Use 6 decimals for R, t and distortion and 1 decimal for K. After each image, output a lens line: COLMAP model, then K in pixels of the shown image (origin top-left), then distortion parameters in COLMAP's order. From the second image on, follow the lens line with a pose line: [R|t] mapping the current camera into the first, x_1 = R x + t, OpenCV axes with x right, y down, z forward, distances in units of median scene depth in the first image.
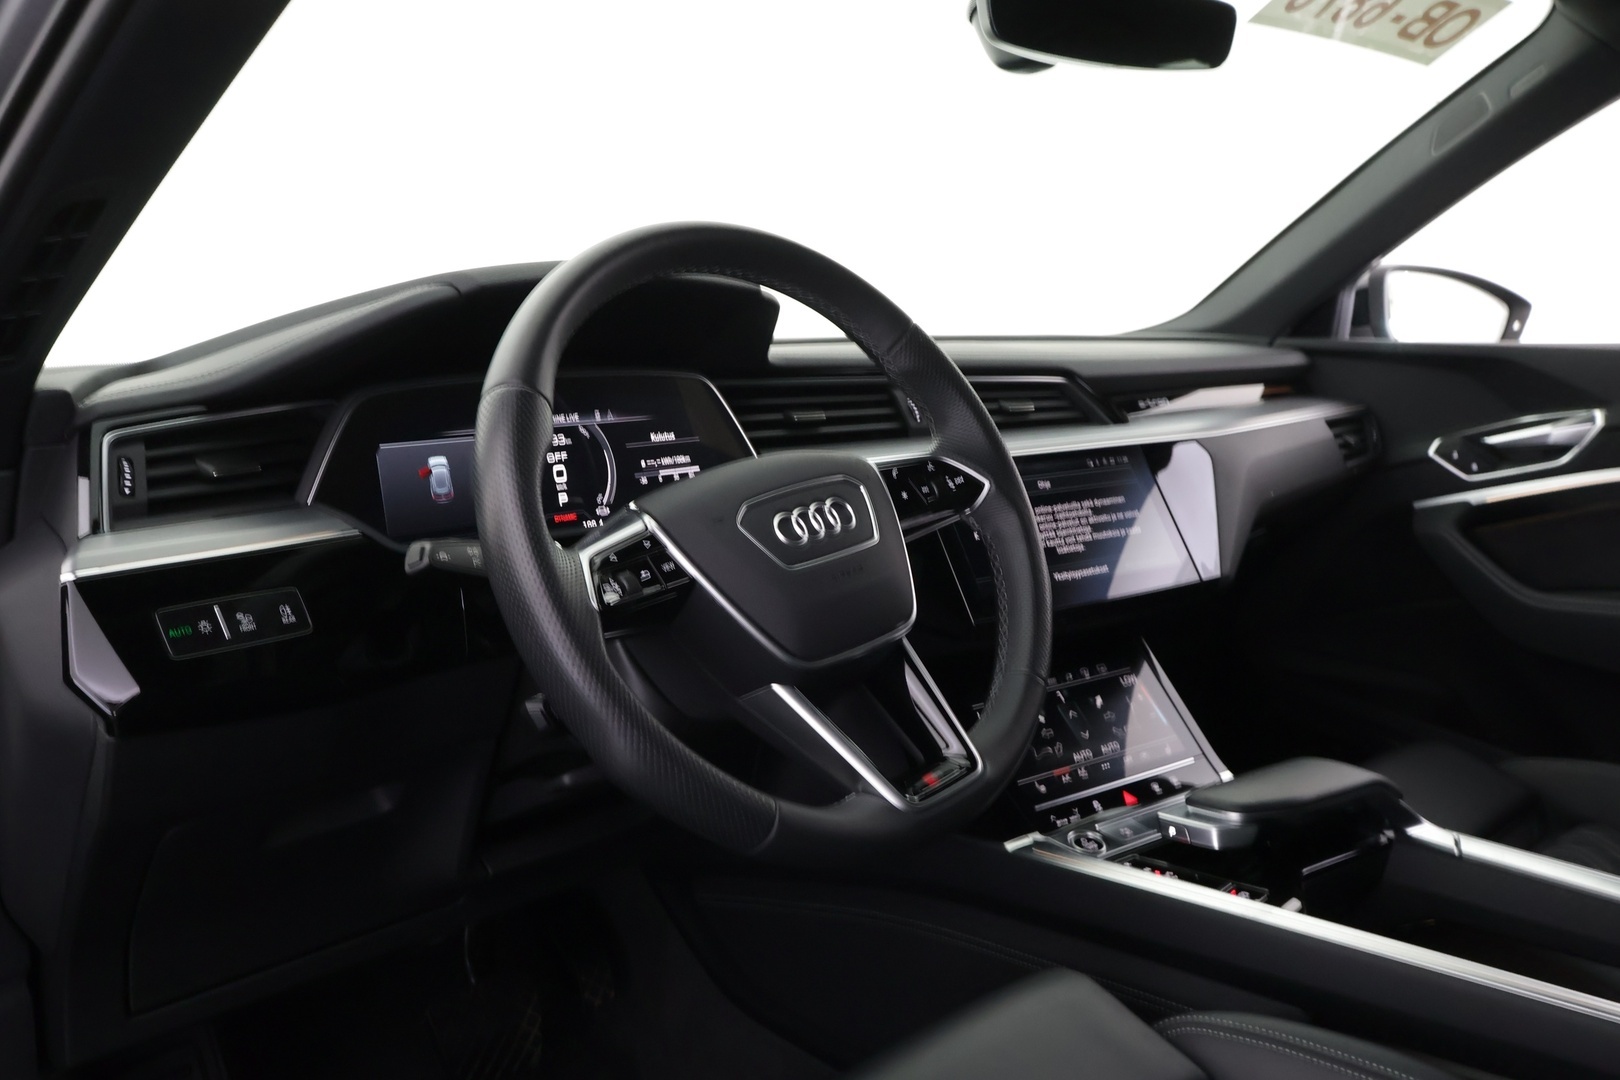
lens RADIAL K [[1248.0, 0, 810.0], [0, 1248.0, 542.8], [0, 0, 1]] dist [0.003747, -0.002170]
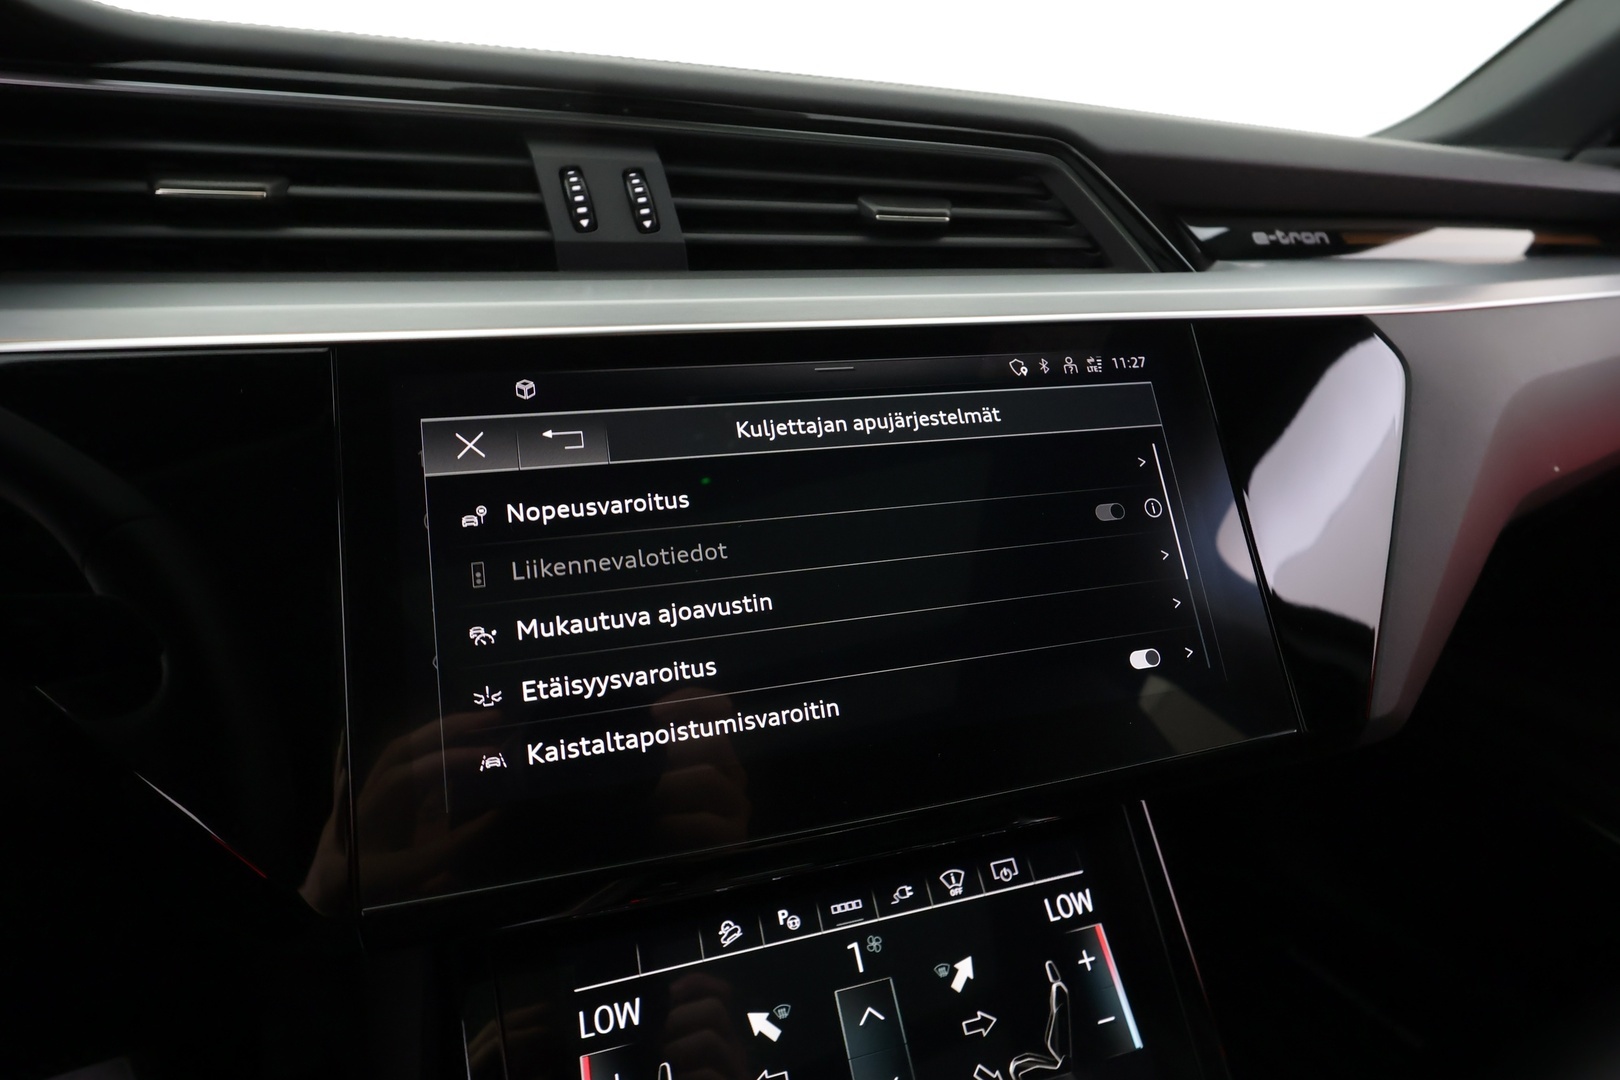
lens RADIAL K [[868.8, 0, 807.8], [0, 868.8, 542.7], [0, 0, 1]] dist [-0.000202, 0.001384]
pose [[0.959653, 0.122606, -0.253050, 0.270909], [-0.073999, 0.978329, 0.193384, -0.067050], [0.271276, -0.166856, 0.947929, 0.850301]]
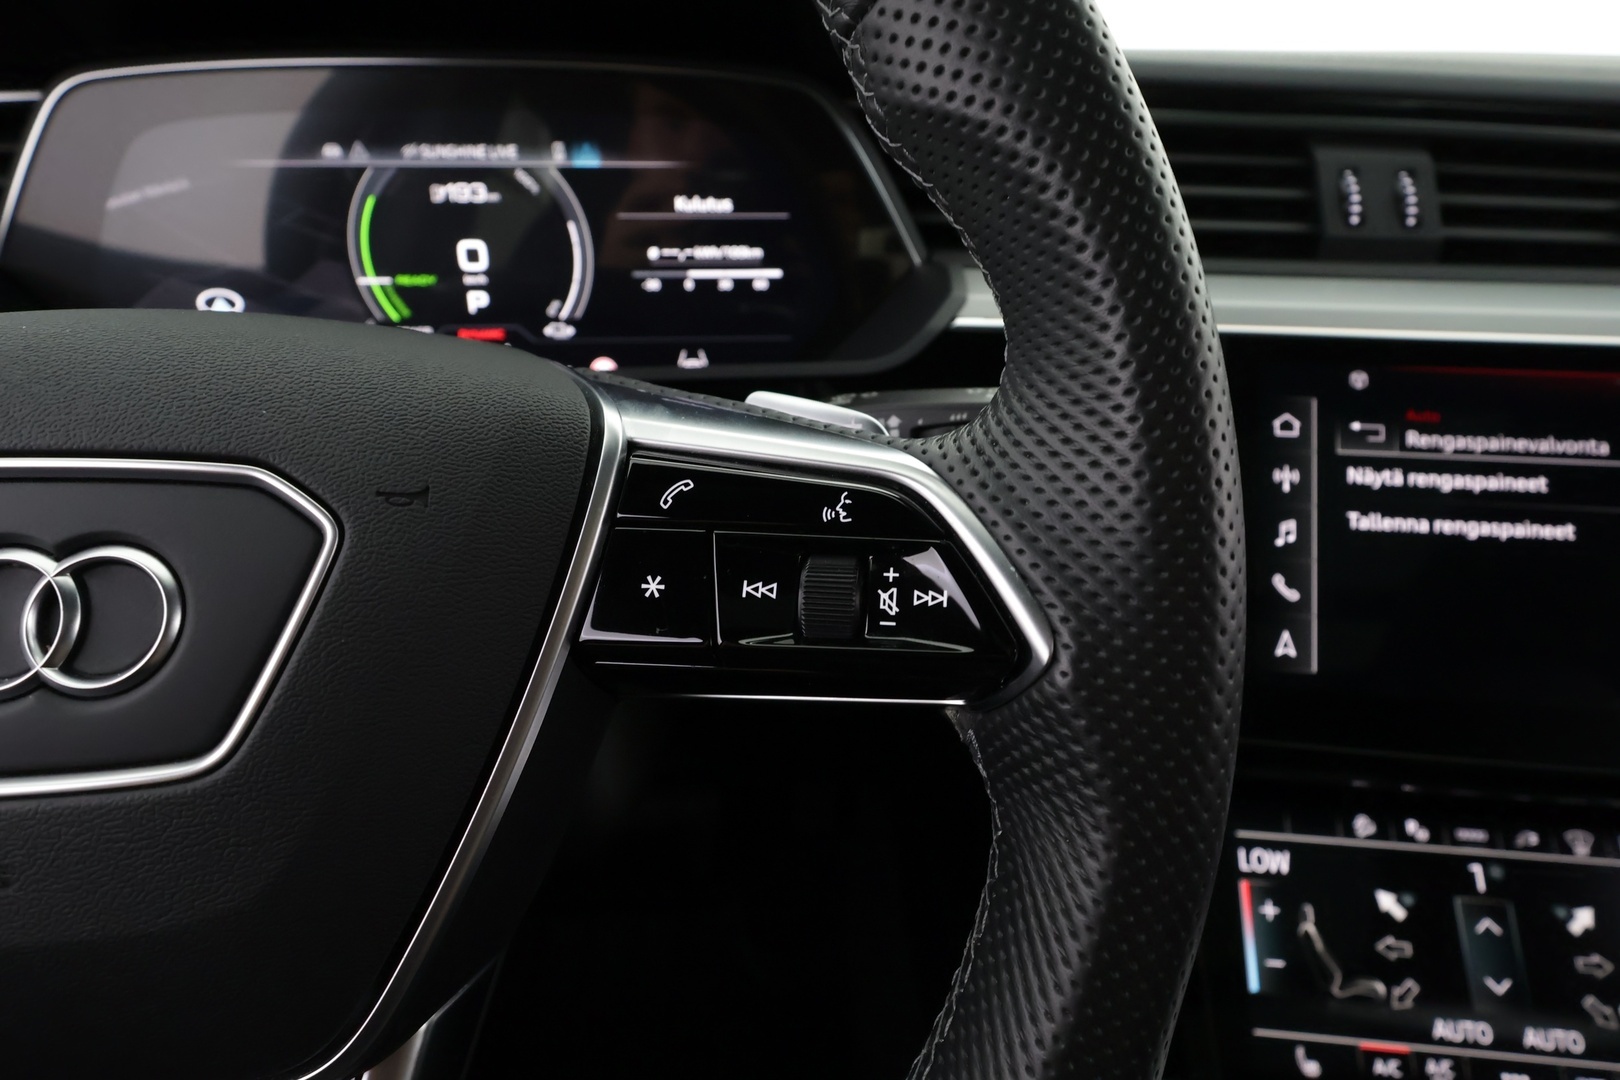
lens RADIAL K [[868.8, 0, 810.7], [0, 868.8, 539.2], [0, 0, 1]] dist [-0.000202, 0.001384]
pose [[0.774963, 0.313655, -0.548683, 0.164511], [-0.131484, 0.929178, 0.345456, -0.084652], [0.618178, -0.195573, 0.761319, 0.699763]]
